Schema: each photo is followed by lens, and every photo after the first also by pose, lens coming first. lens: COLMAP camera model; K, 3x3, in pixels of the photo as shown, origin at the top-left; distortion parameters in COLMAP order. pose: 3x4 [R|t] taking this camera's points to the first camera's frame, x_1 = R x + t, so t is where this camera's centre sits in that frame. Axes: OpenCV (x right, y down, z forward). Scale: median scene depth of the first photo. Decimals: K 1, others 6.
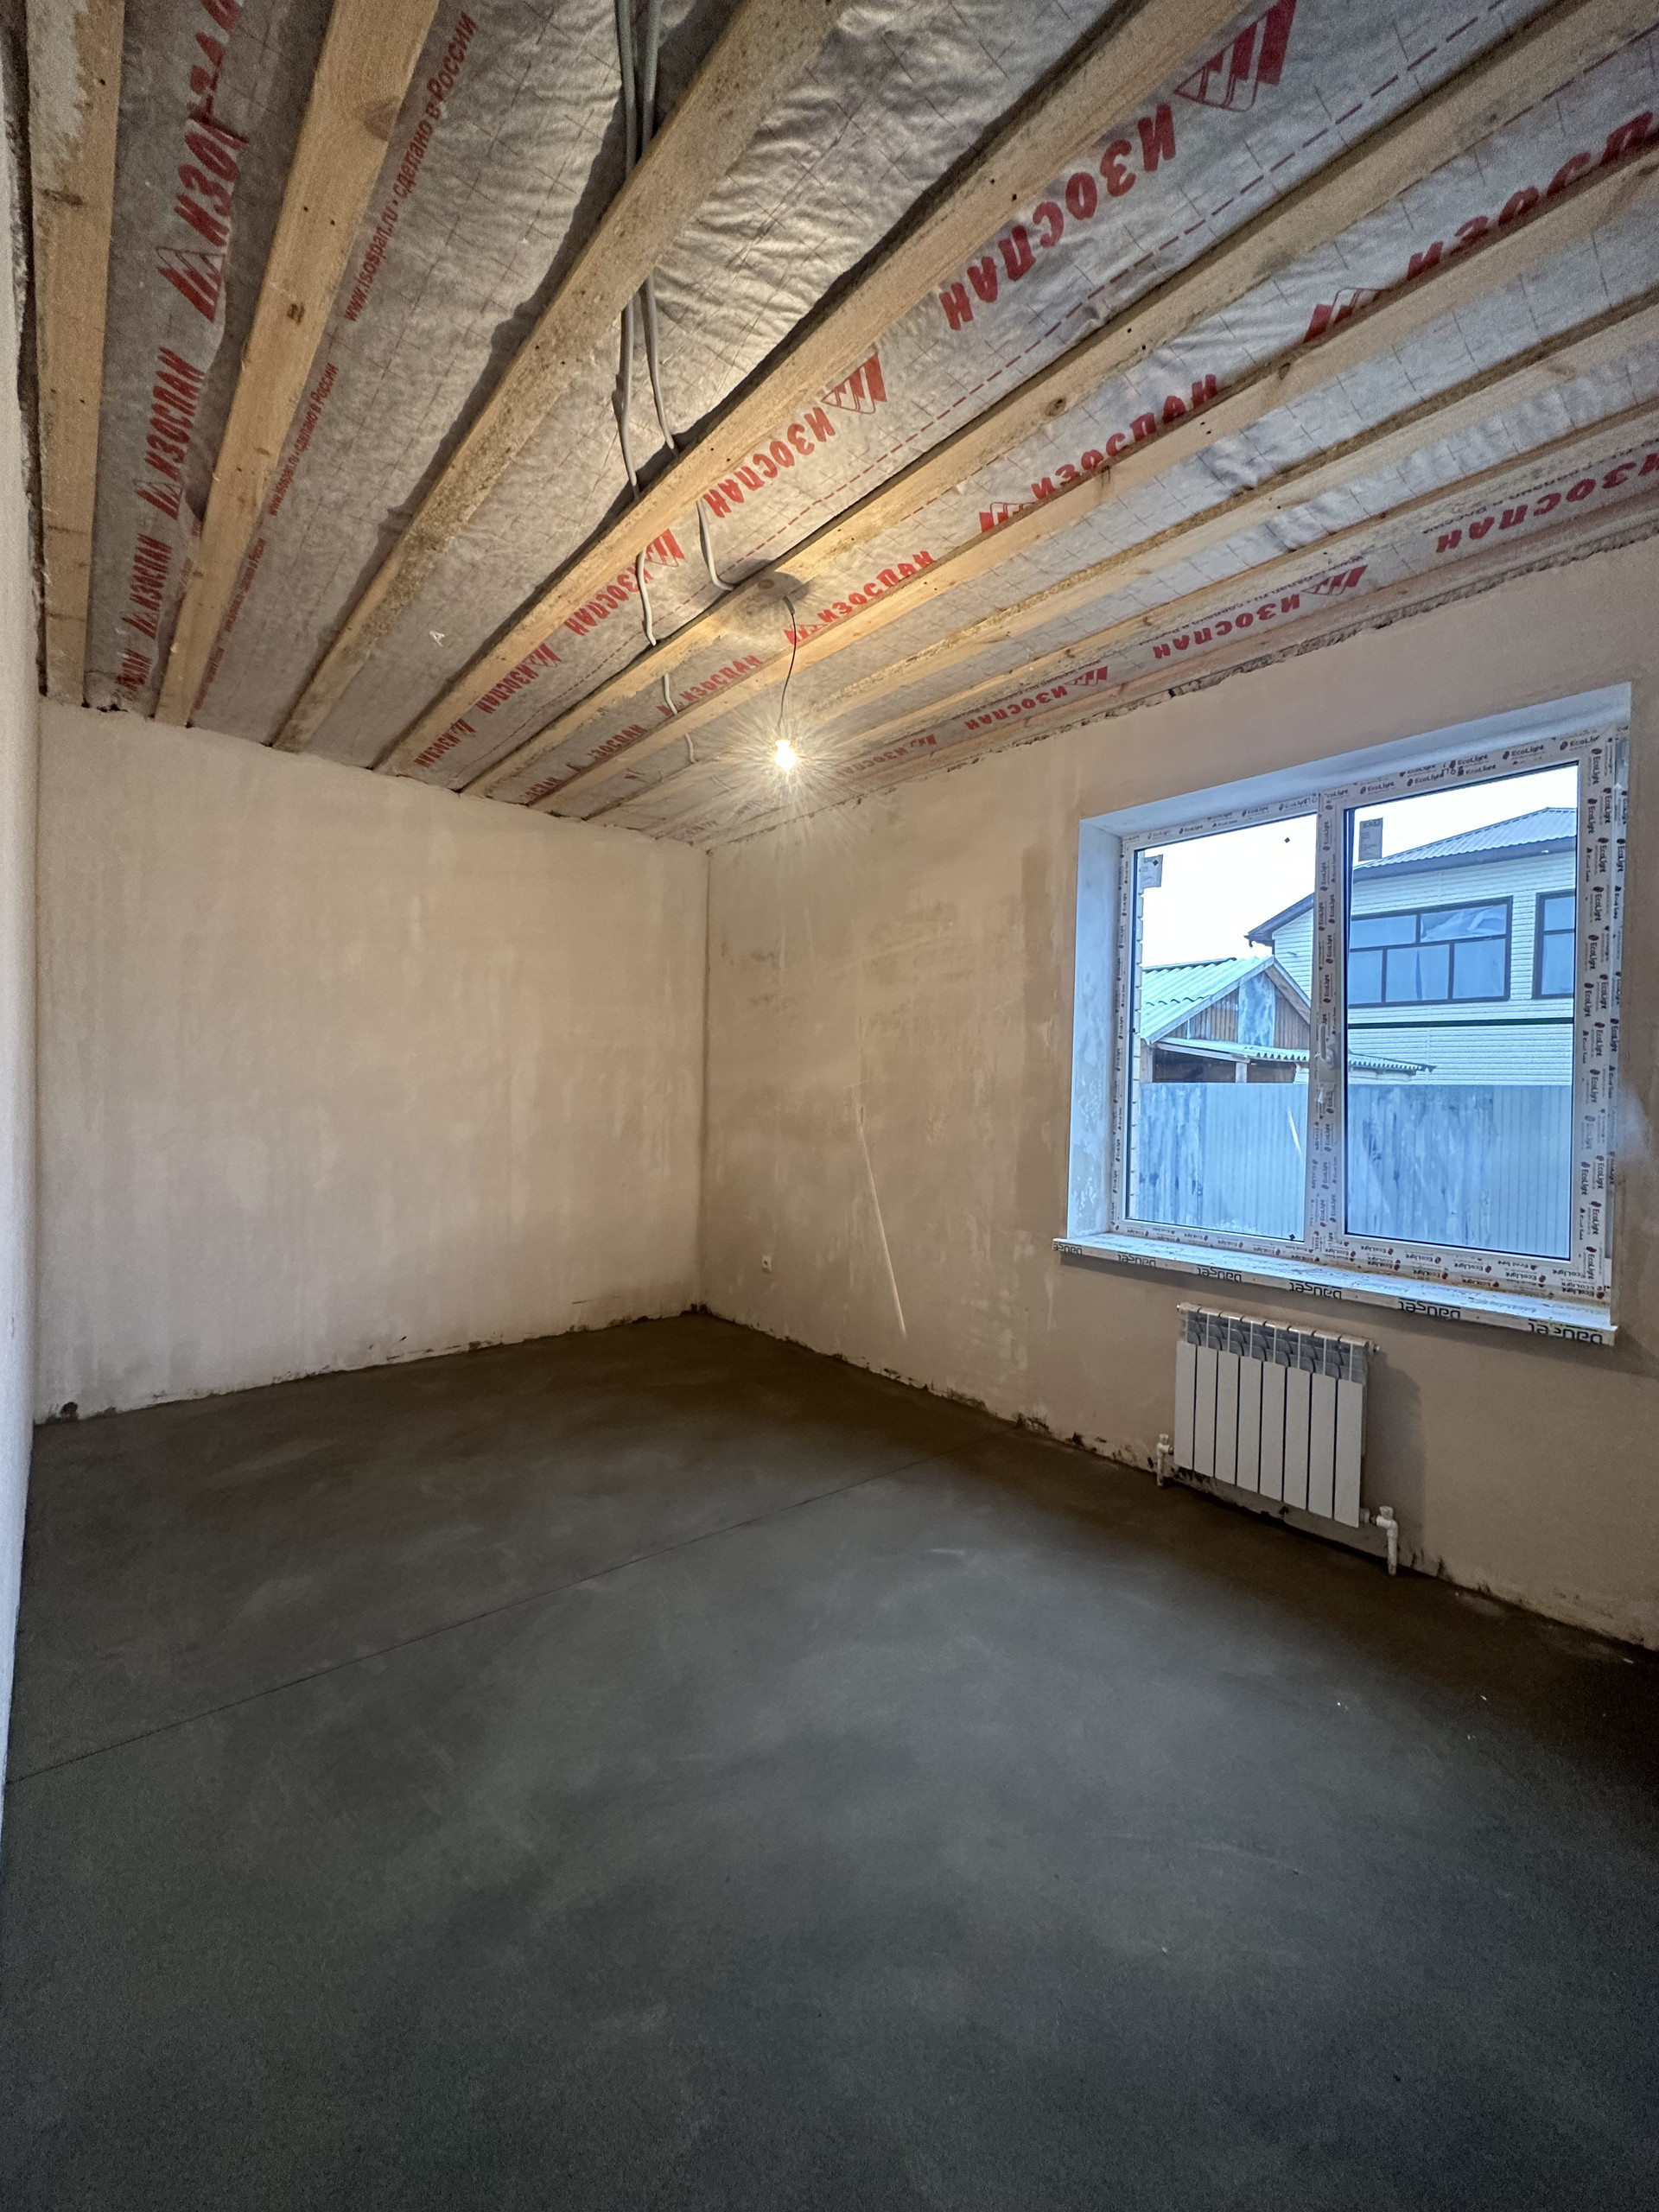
lens RADIAL K [[889.0, 0, 829.5], [0, 889.0, 1106.0], [0, 0, 1]] dist [0.001836, 0.000019]
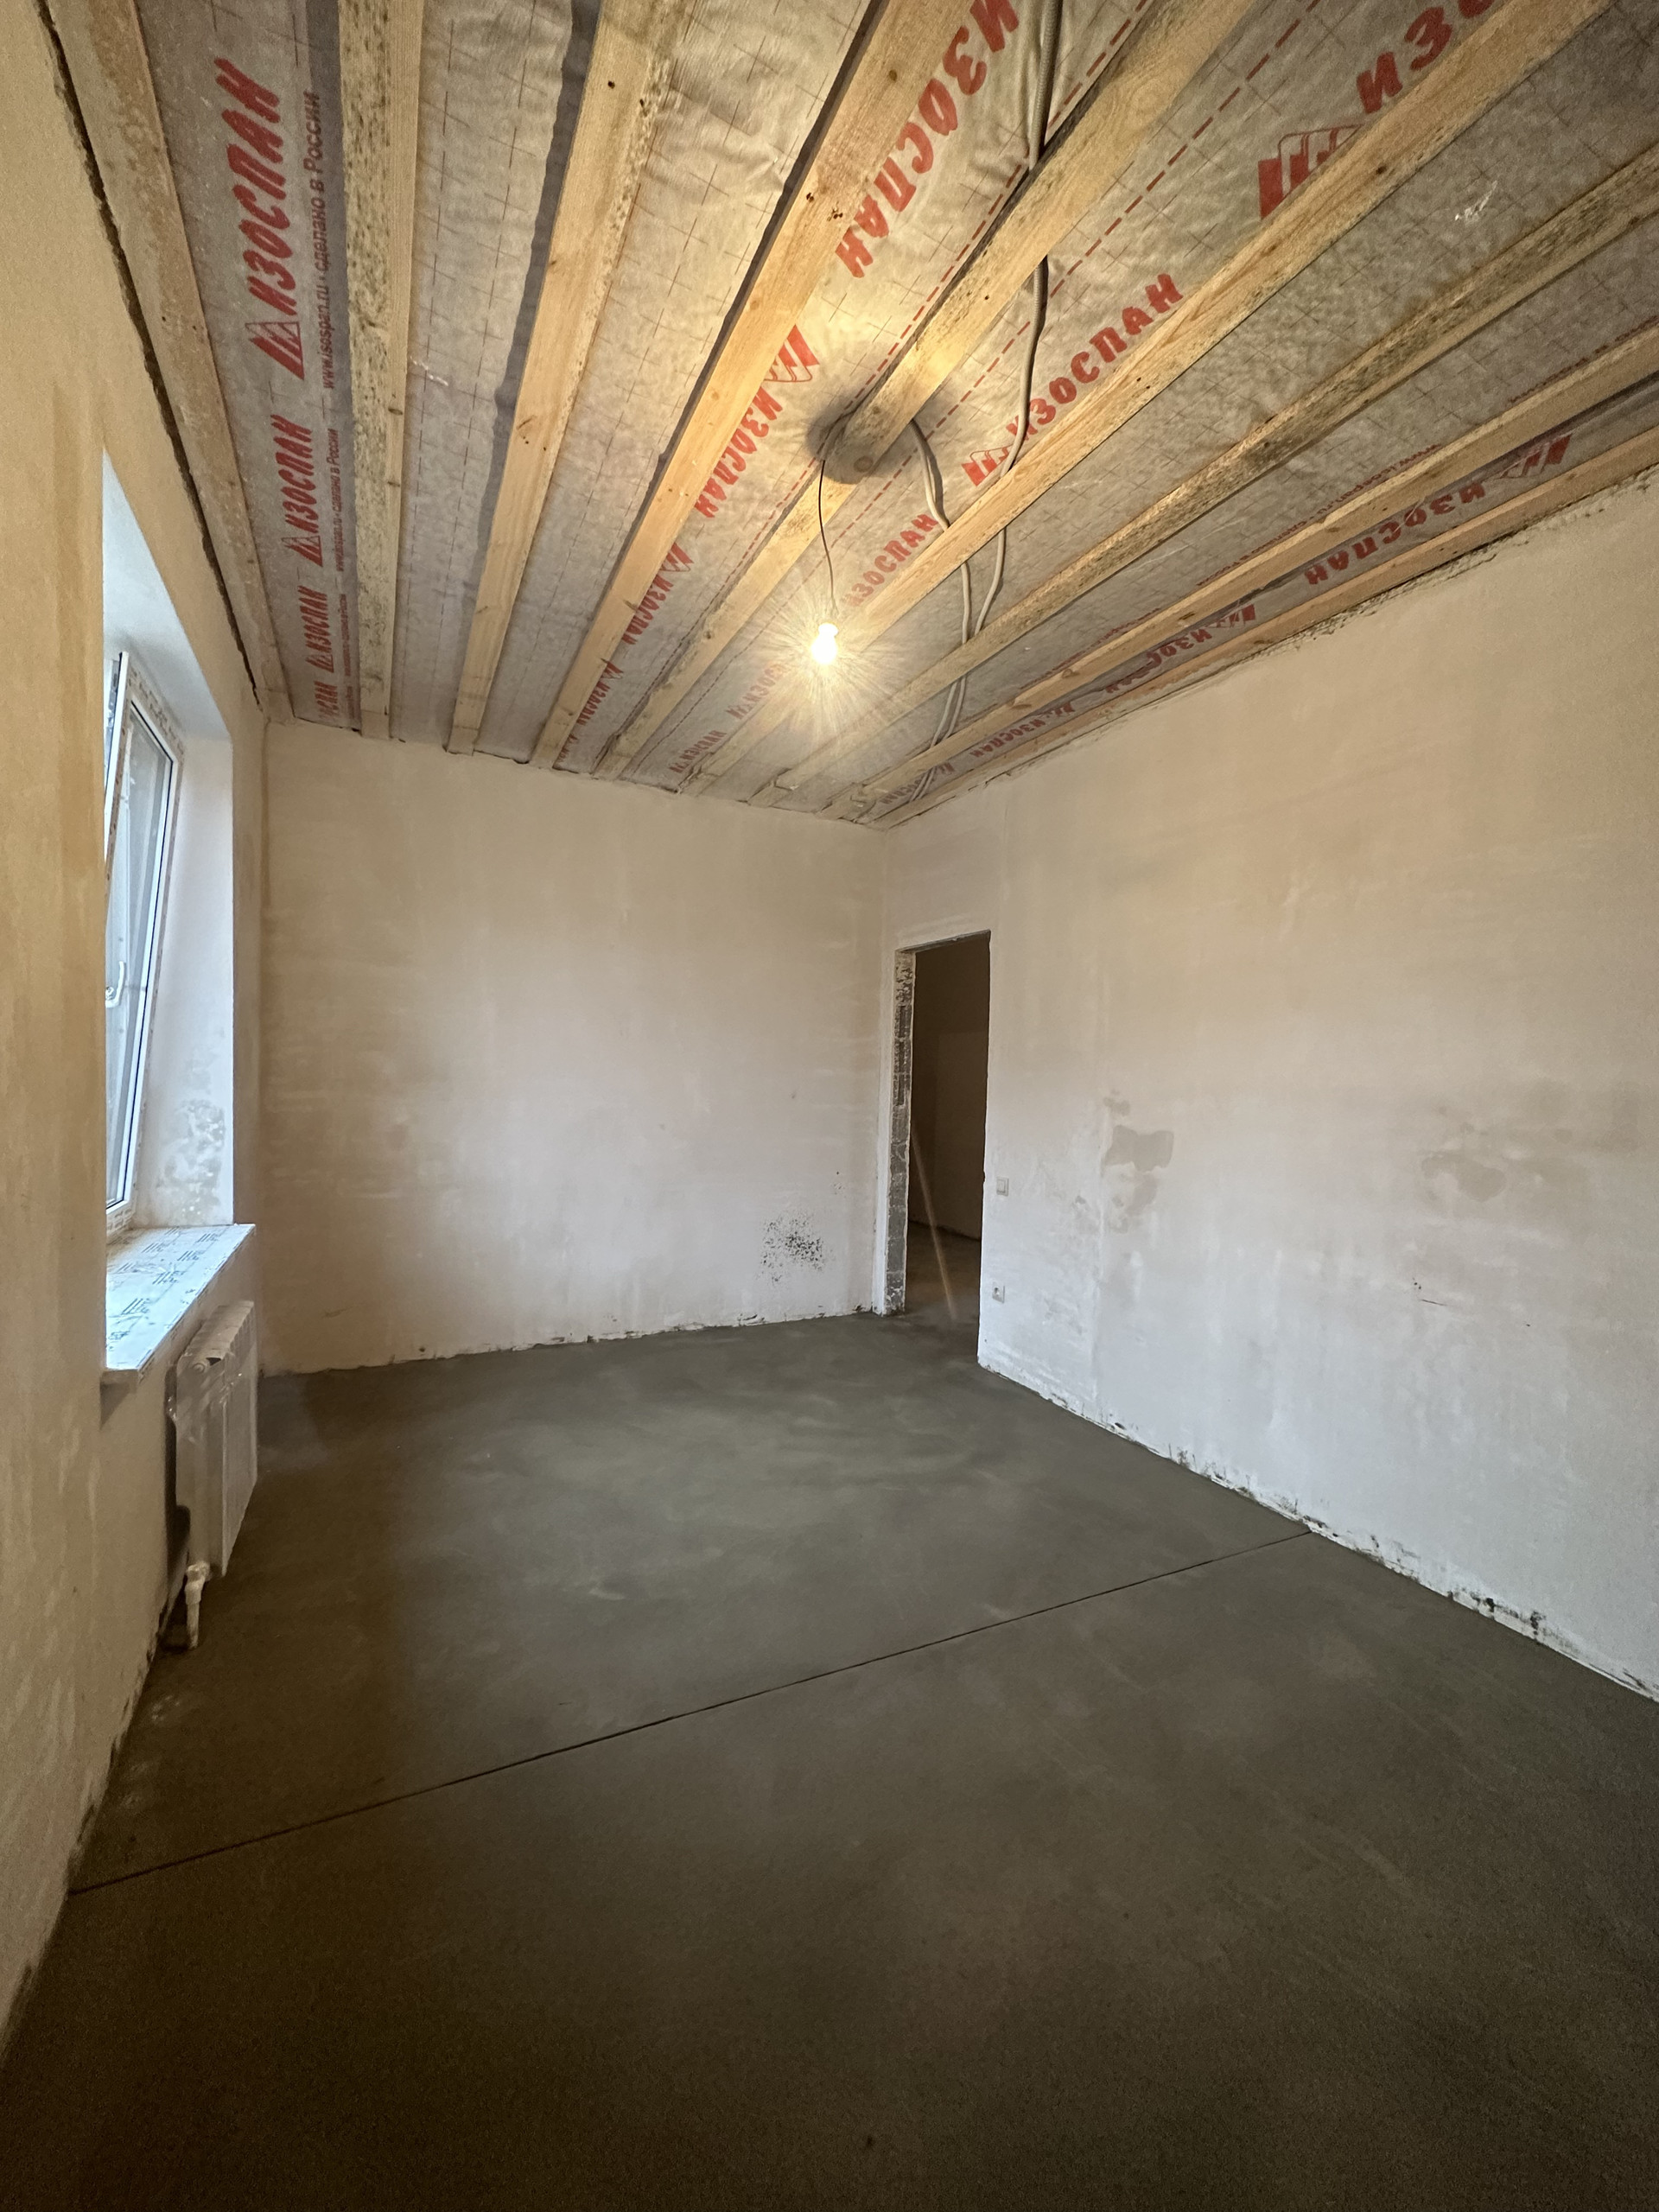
lens RADIAL K [[889.0, 0, 829.5], [0, 889.0, 1106.0], [0, 0, 1]] dist [0.001836, 0.000019]
pose [[-0.967968, -0.058378, 0.244191, -0.289633], [-0.047764, 0.997648, 0.049168, -0.038713], [-0.246487, 0.035930, -0.968480, 1.911687]]
